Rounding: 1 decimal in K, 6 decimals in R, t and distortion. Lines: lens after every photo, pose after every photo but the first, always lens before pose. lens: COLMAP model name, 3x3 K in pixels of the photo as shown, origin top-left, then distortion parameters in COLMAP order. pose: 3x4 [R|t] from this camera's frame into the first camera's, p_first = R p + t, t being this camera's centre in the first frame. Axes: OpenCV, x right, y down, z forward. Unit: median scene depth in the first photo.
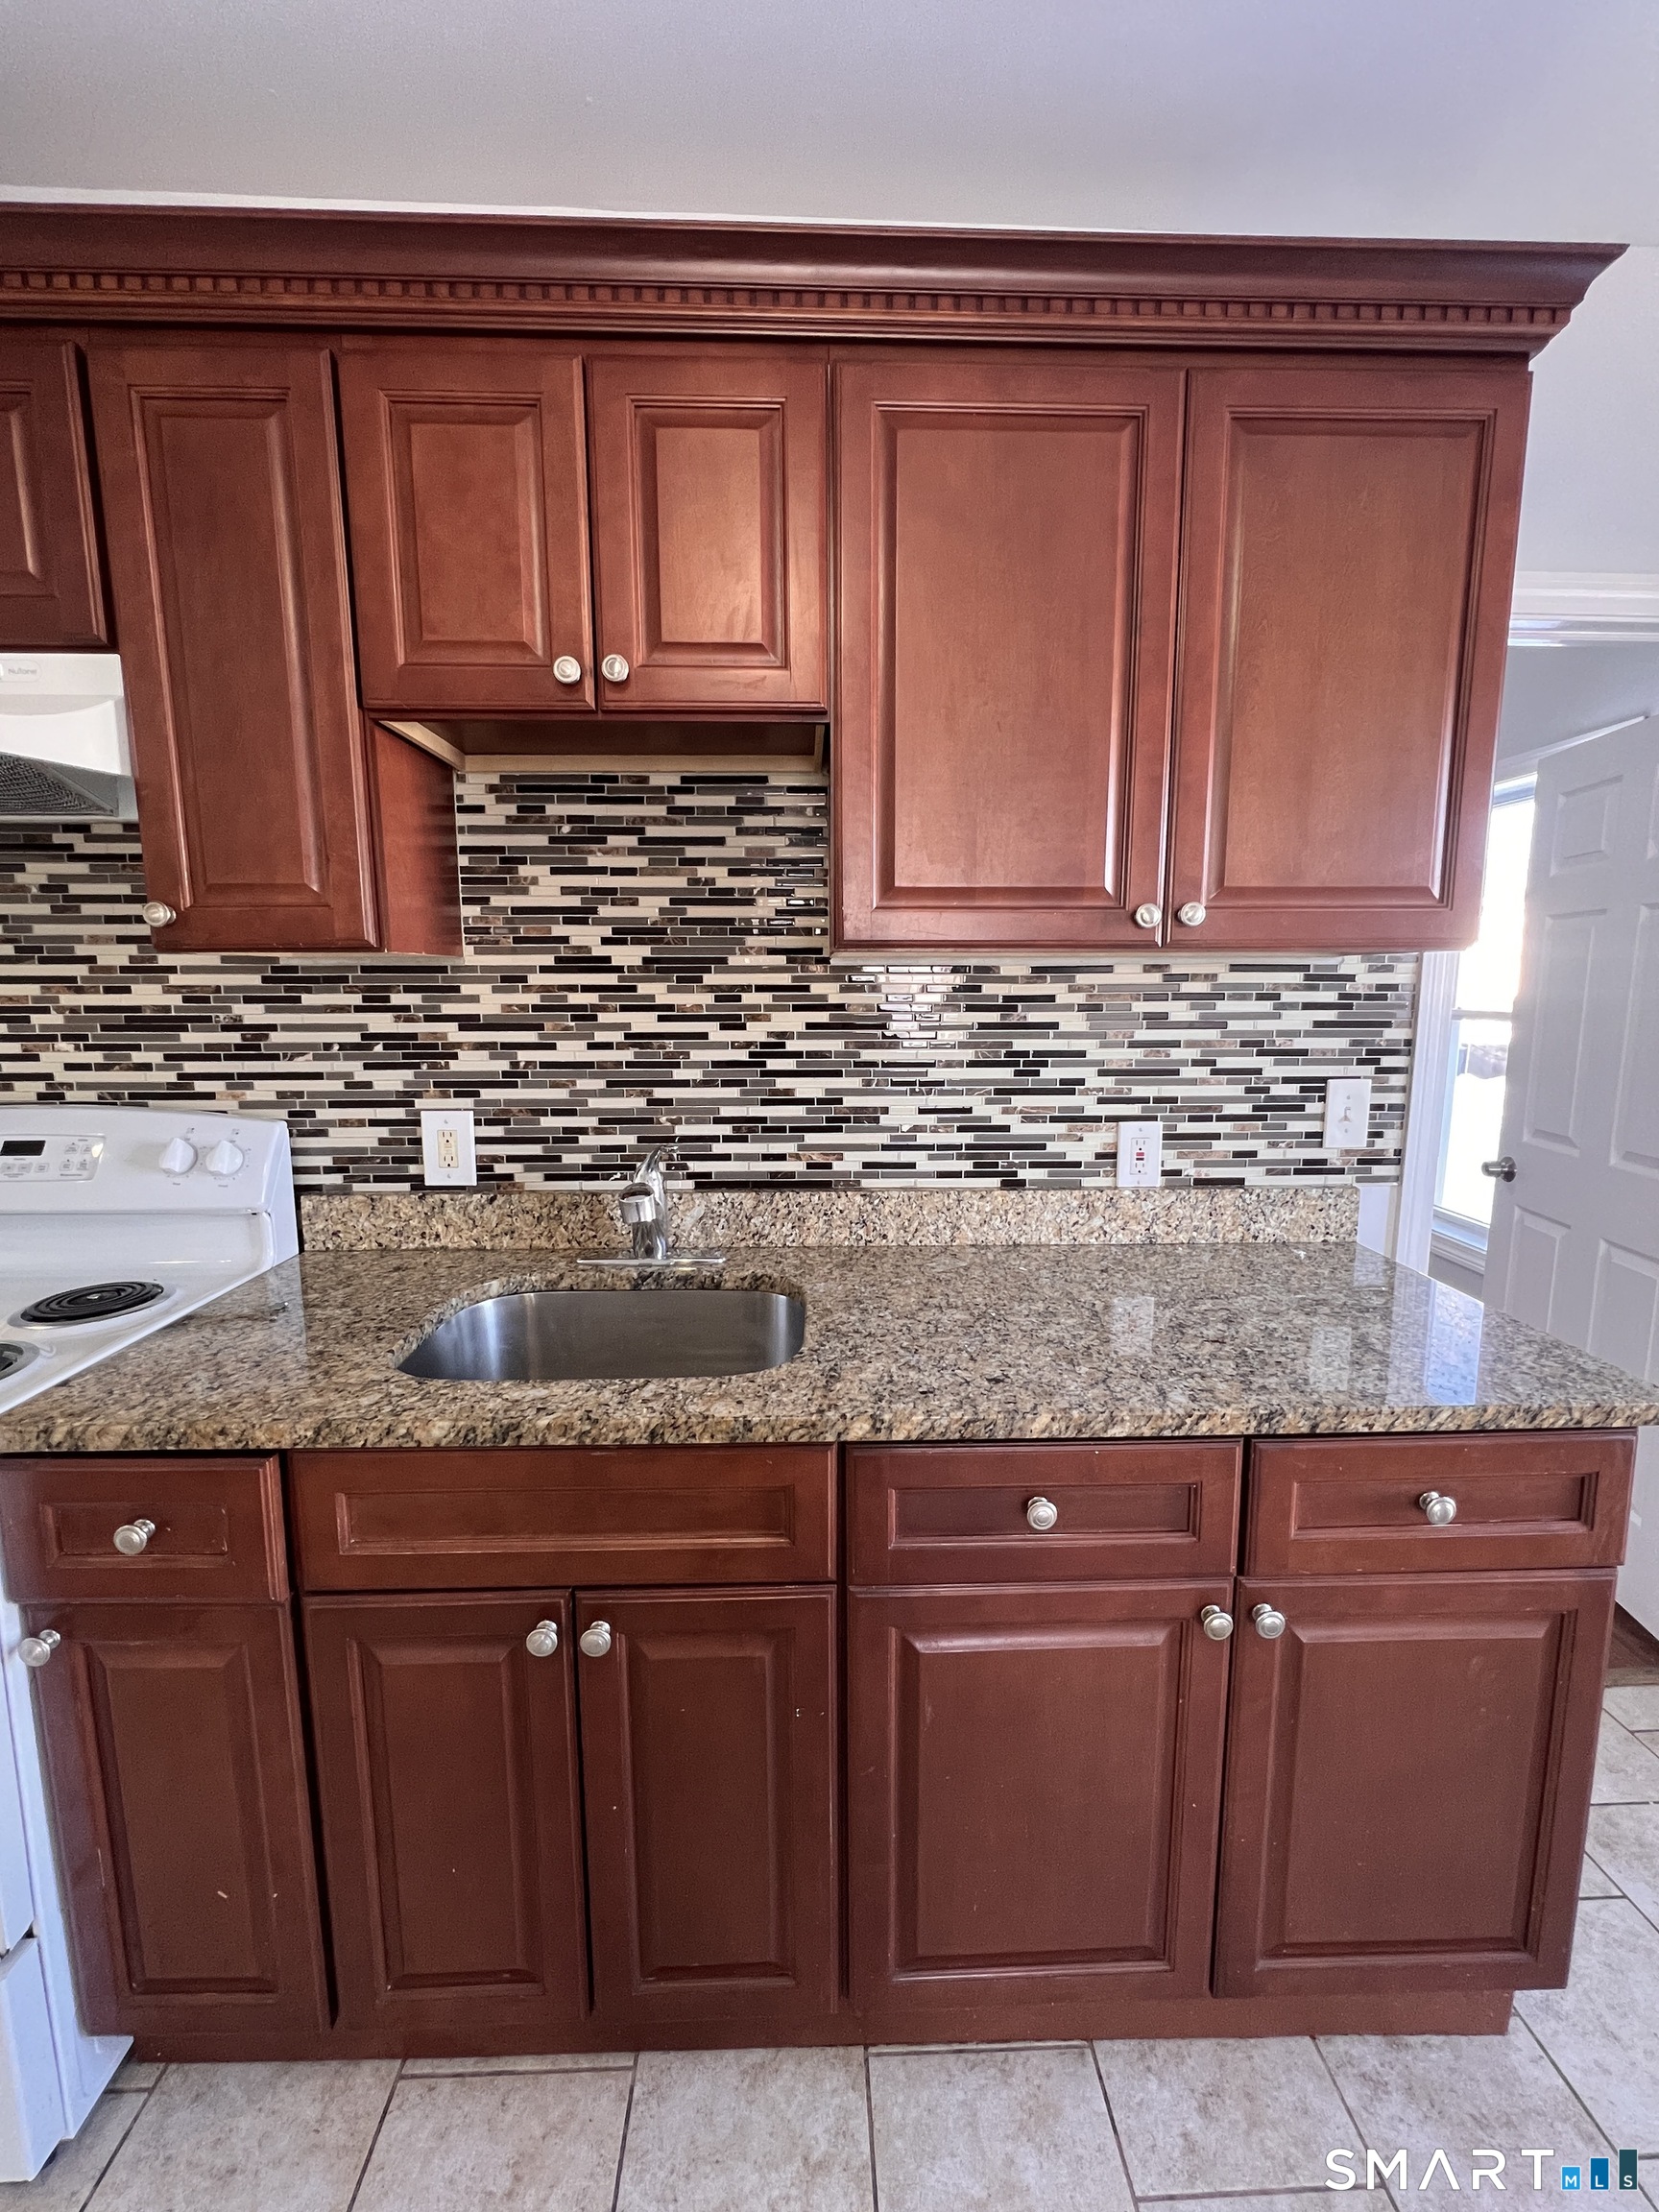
lens RADIAL K [[884.3, 0, 833.7], [0, 884.3, 1102.3], [0, 0, 1]] dist [-0.000415, -0.000093]
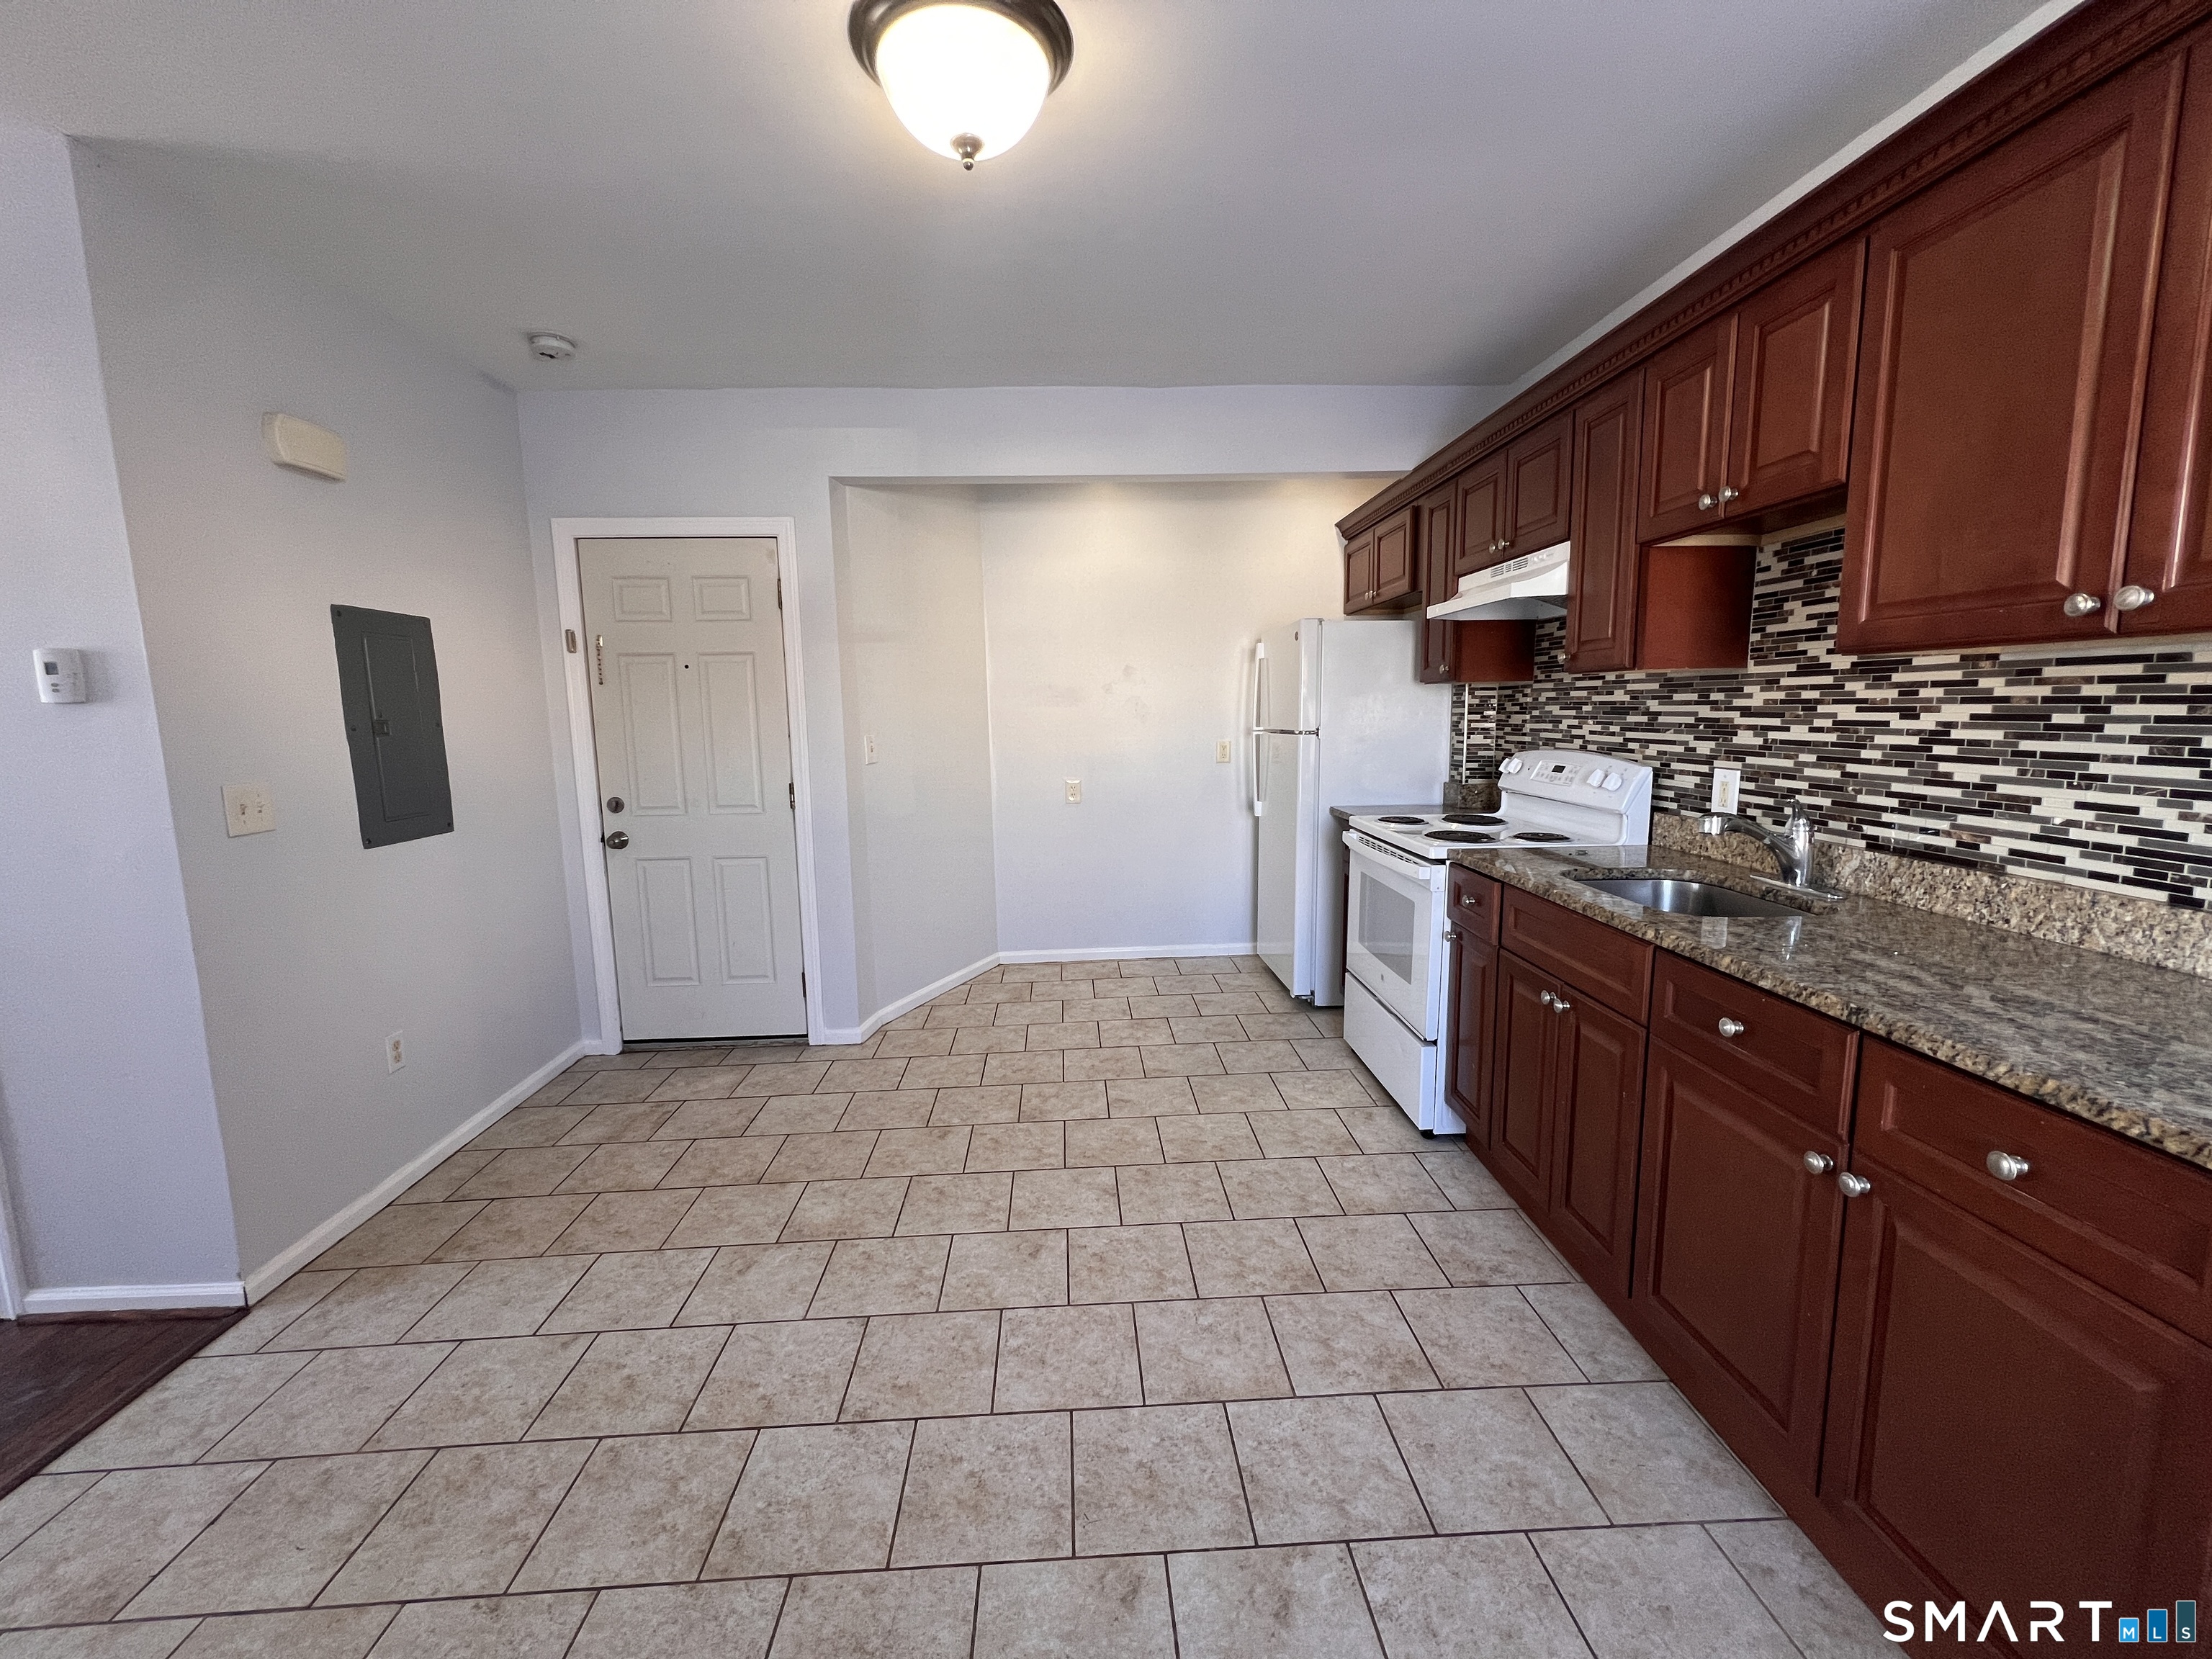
lens RADIAL K [[883.4, 0, 1099.7], [0, 883.4, 823.8], [0, 0, 1]] dist [-0.001399, 0.000064]
pose [[-0.002095, 0.132399, -0.991194, 1.096740], [-0.122729, 0.983669, 0.131653, 0.034659], [0.992438, 0.121924, 0.014189, -0.089108]]
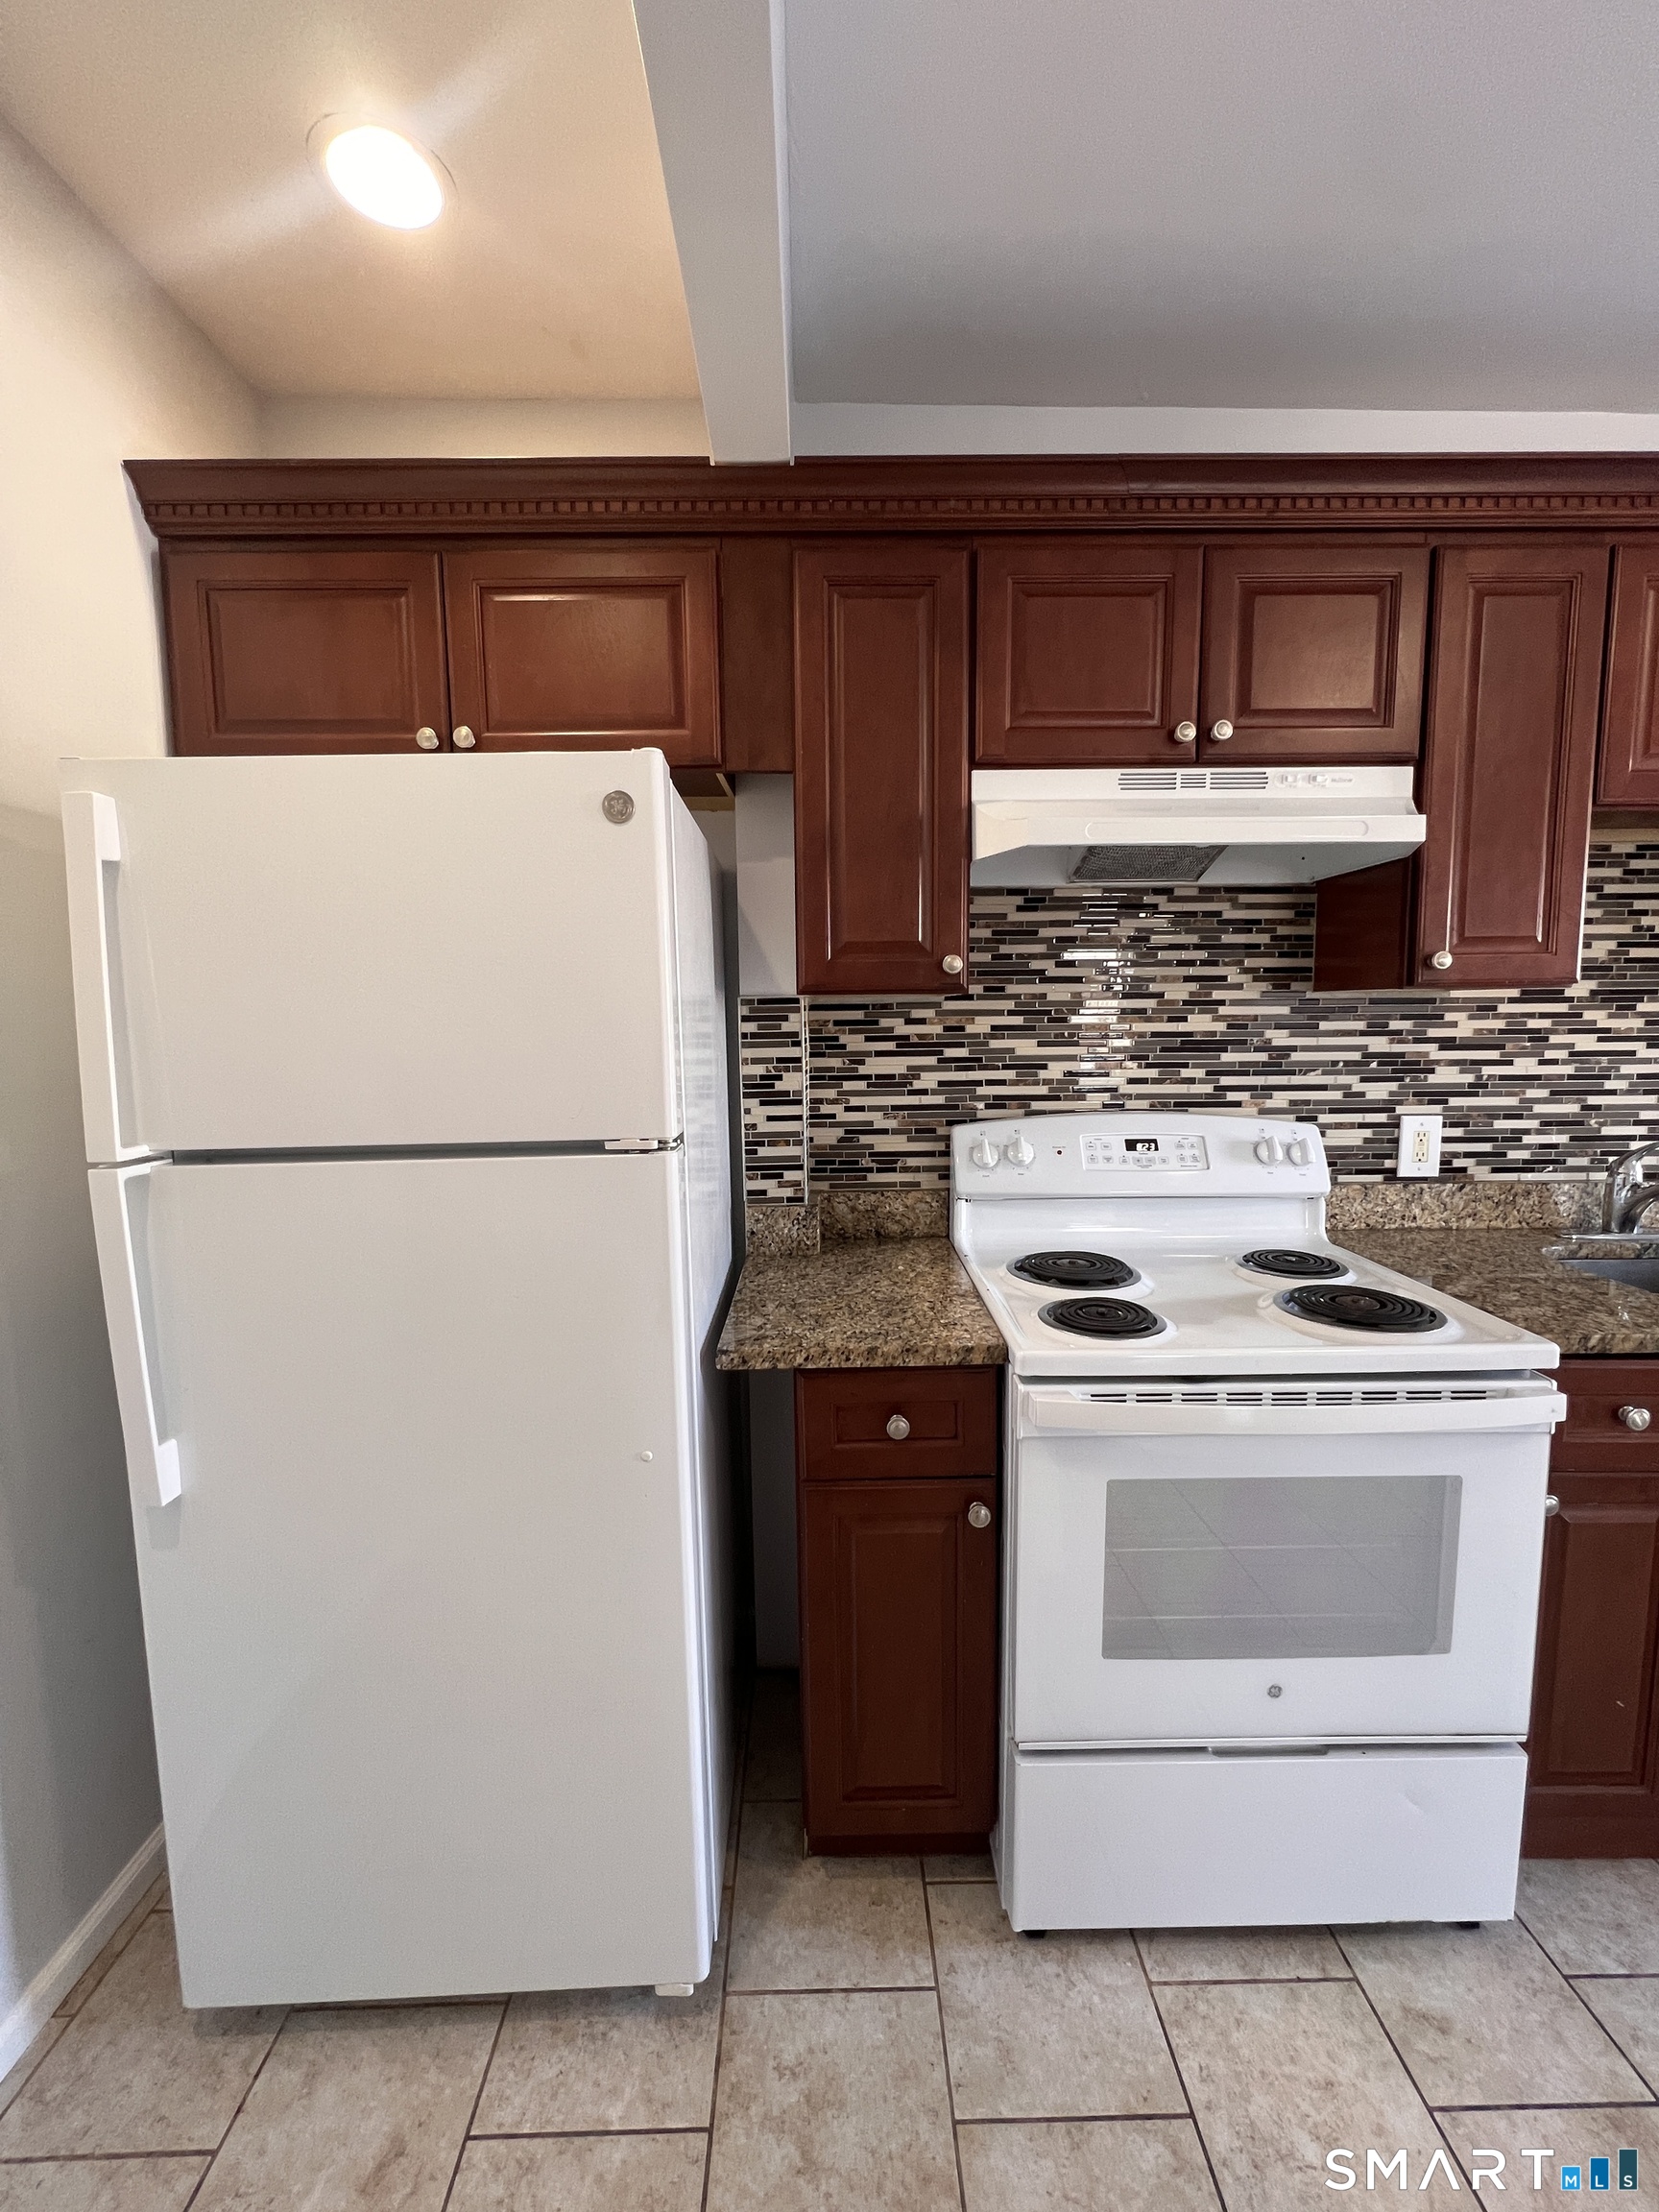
lens RADIAL K [[885.6, 0, 833.5], [0, 885.6, 1101.2], [0, 0, 1]] dist [-0.002842, -0.000300]
pose [[0.999697, -0.005369, -0.024038, -1.229392], [0.004506, 0.999349, -0.035803, 0.030167], [0.024214, 0.035684, 0.999070, -0.248096]]
